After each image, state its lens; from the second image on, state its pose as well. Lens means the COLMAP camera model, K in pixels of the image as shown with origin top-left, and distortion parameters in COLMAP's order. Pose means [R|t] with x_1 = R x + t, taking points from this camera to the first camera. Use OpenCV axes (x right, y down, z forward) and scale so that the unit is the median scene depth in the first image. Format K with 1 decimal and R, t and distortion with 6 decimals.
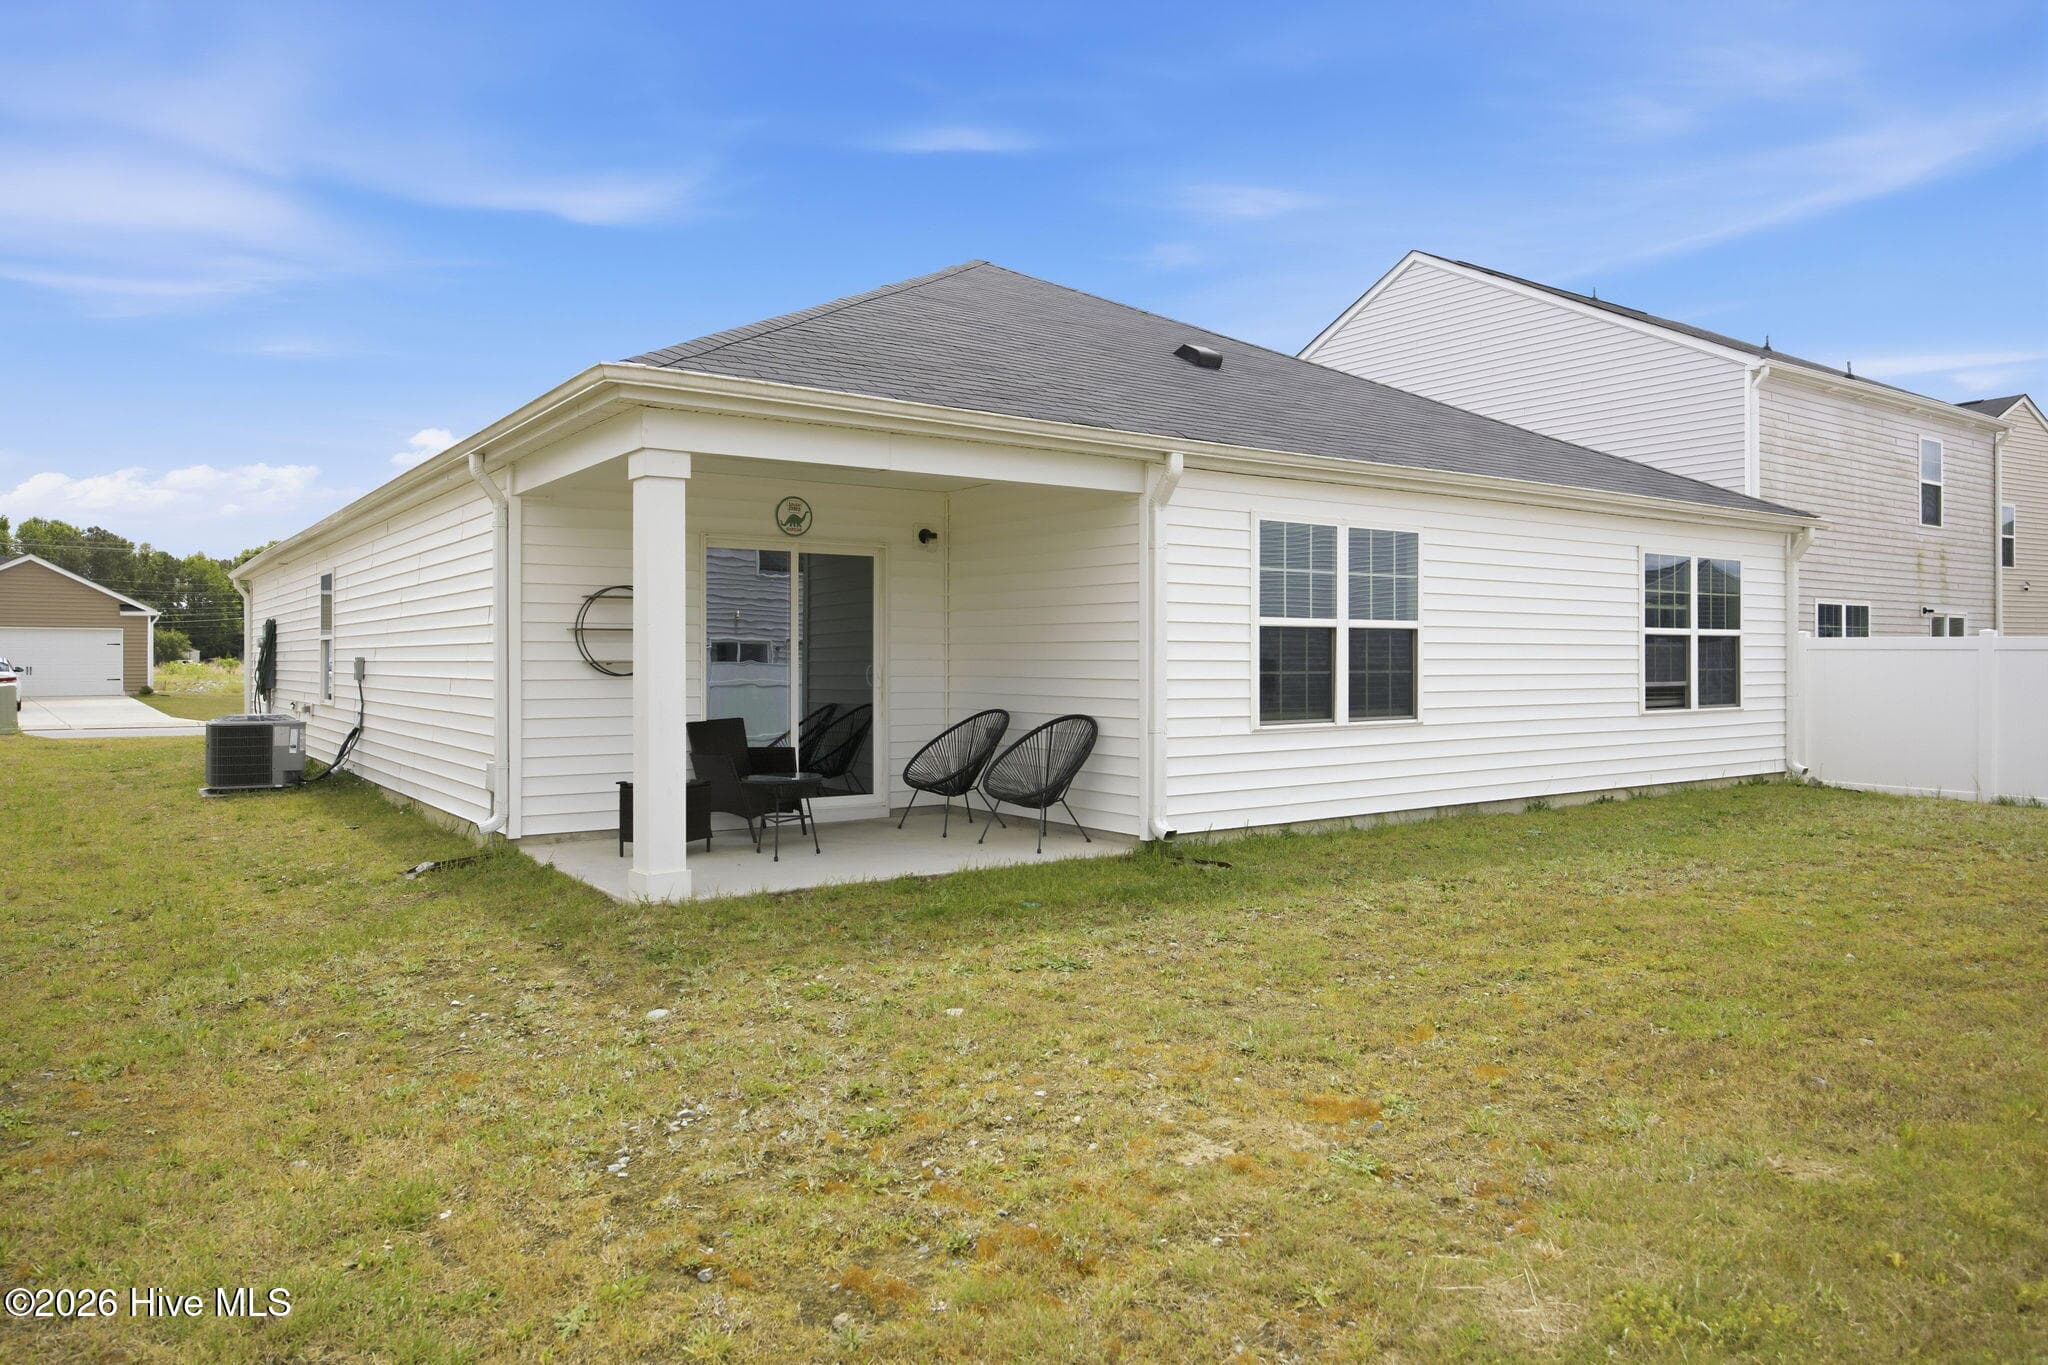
lens RADIAL K [[1354.4, 0, 1033.4], [0, 1354.4, 662.3], [0, 0, 1]] dist [-0.007639, 0.012451]
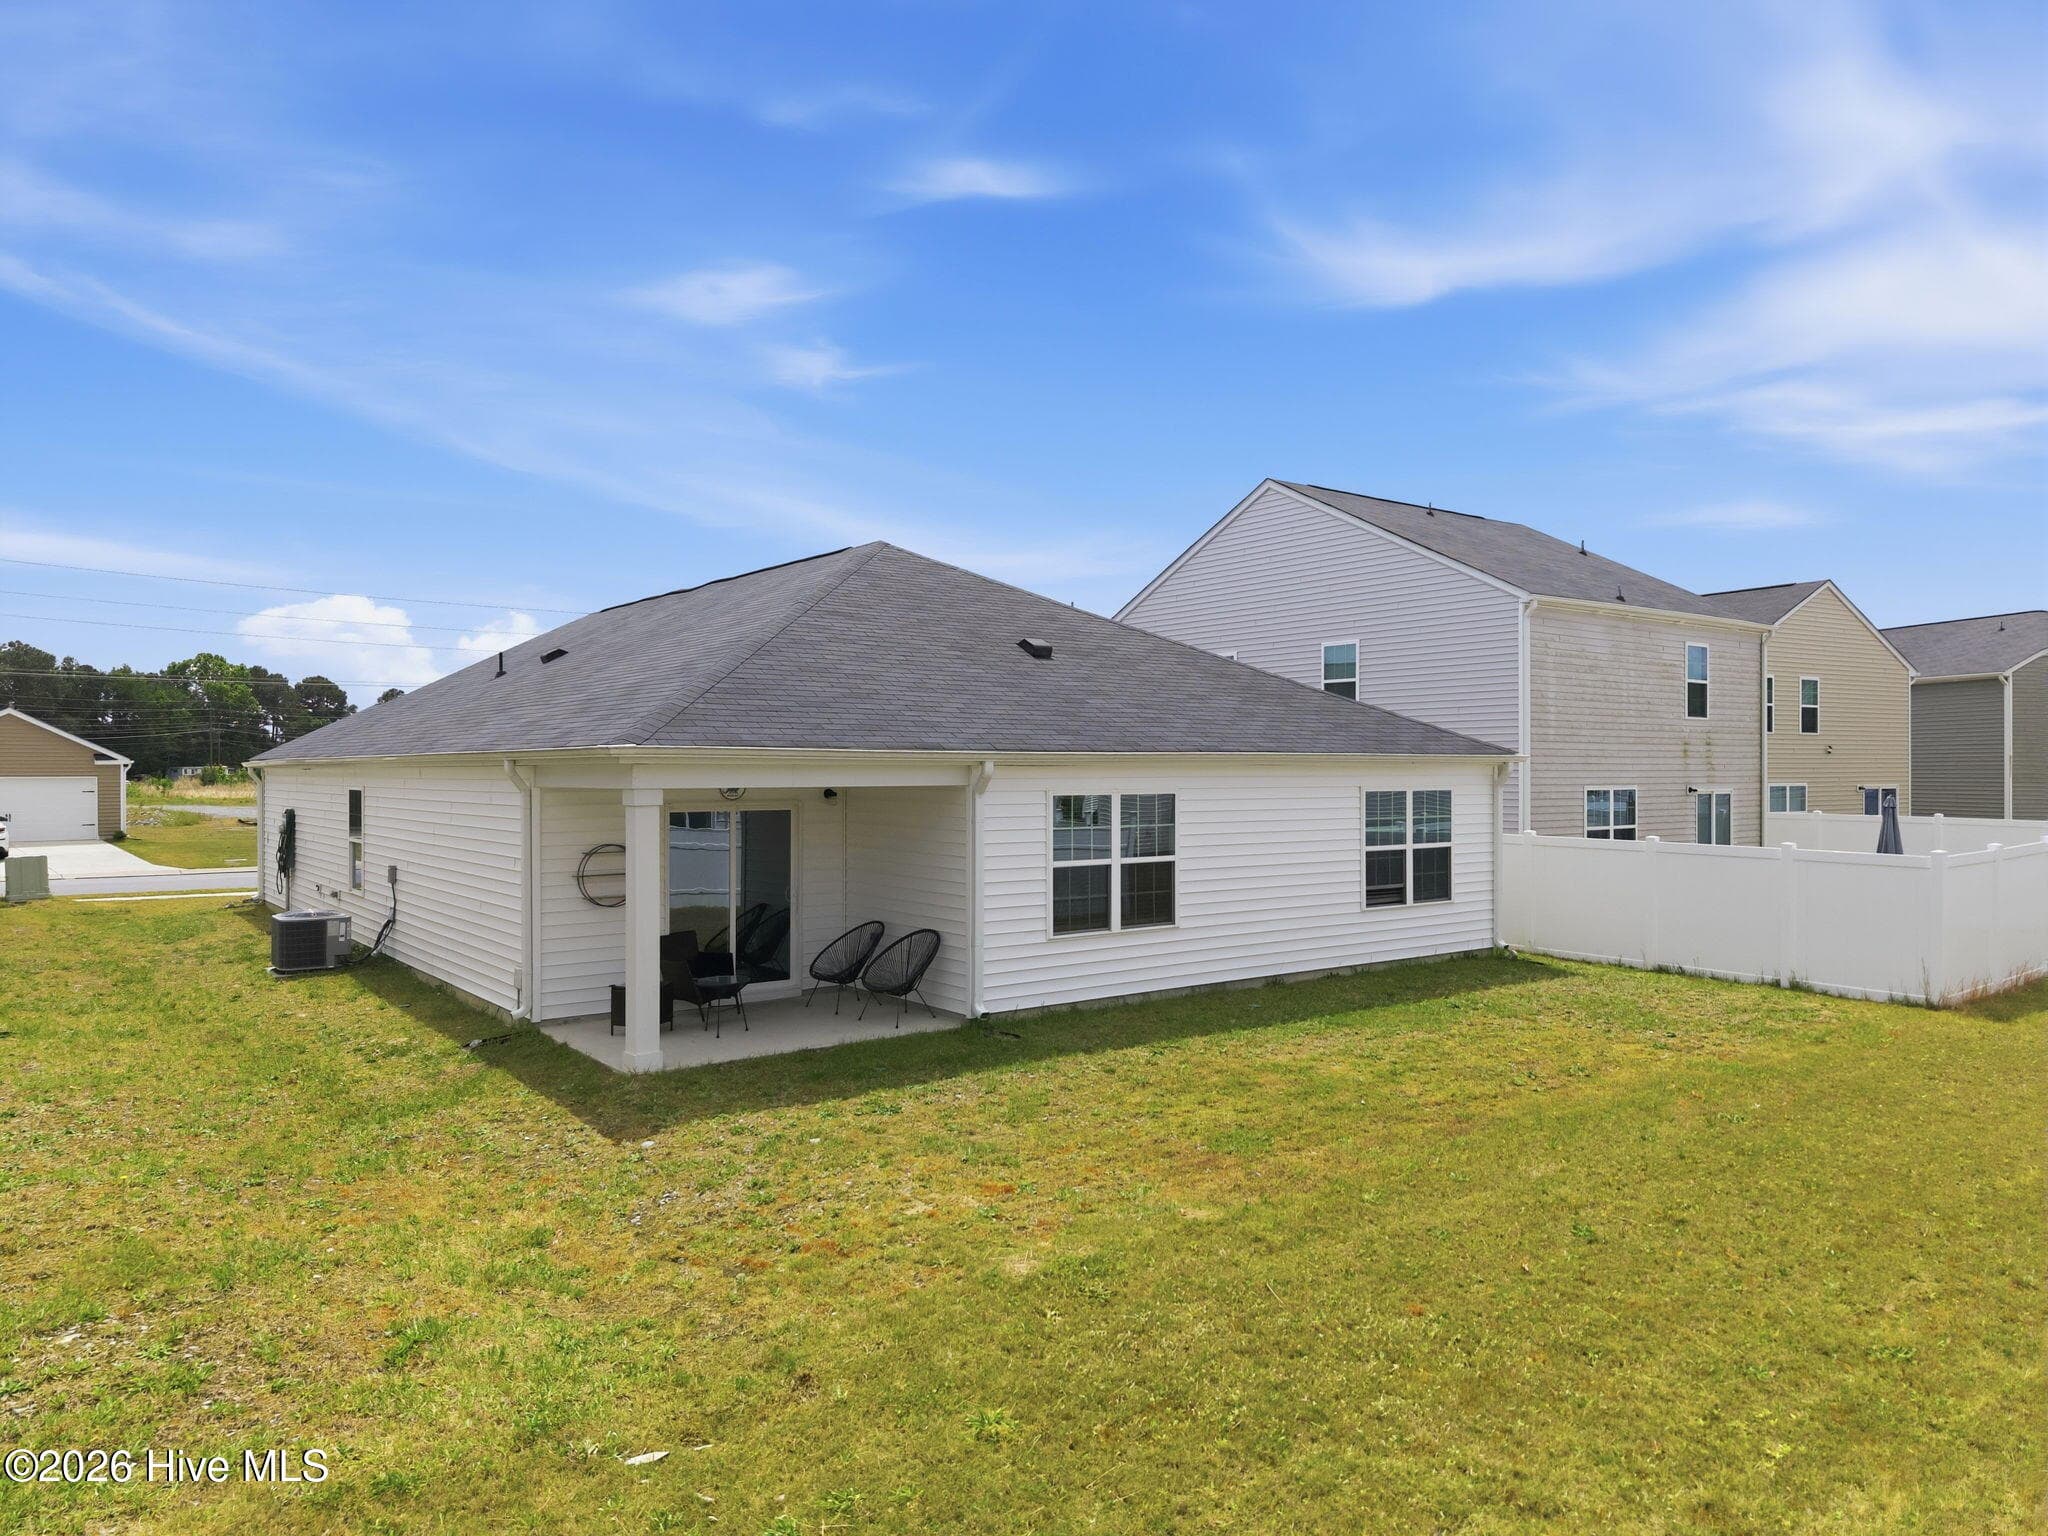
lens RADIAL K [[1373.6, 0, 1026.3], [0, 1373.6, 762.1], [0, 0, 1]] dist [0.048951, -0.050374]
pose [[0.999600, -0.000314, 0.028286, 0.091729], [0.000497, 0.999979, -0.006482, -0.125005], [-0.028283, 0.006493, 0.999579, -0.453686]]
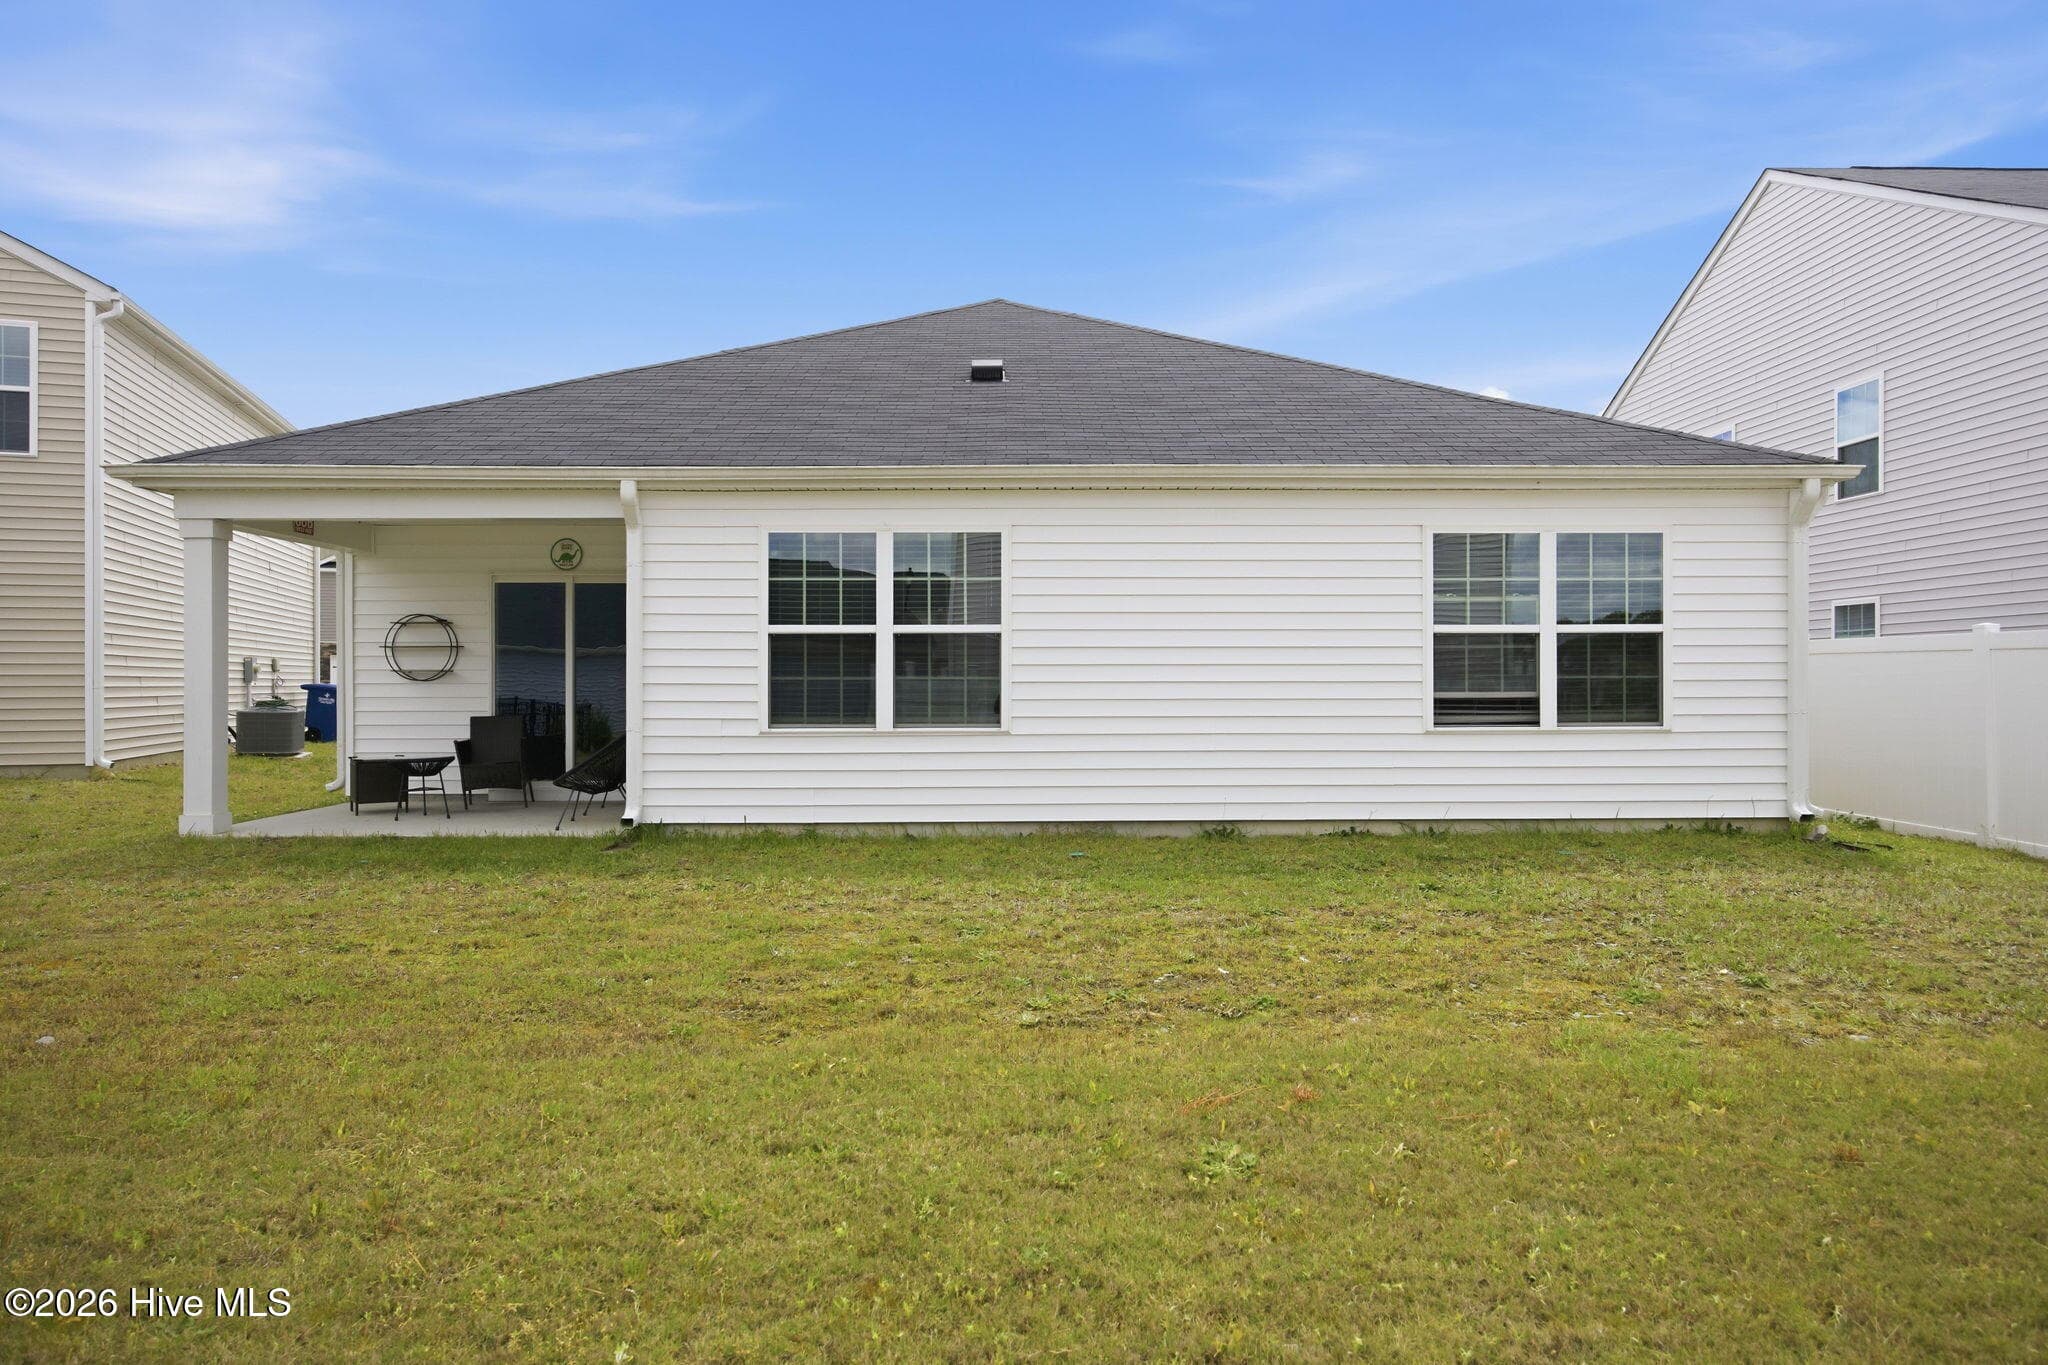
lens RADIAL K [[1260.0, 0, 1020.8], [0, 1260.0, 662.7], [0, 0, 1]] dist [0.002602, -0.004108]
pose [[0.818151, -0.008087, -0.574947, 0.846315], [0.000808, 0.999916, -0.012916, 0.008288], [0.575003, 0.010103, 0.818089, 0.294798]]
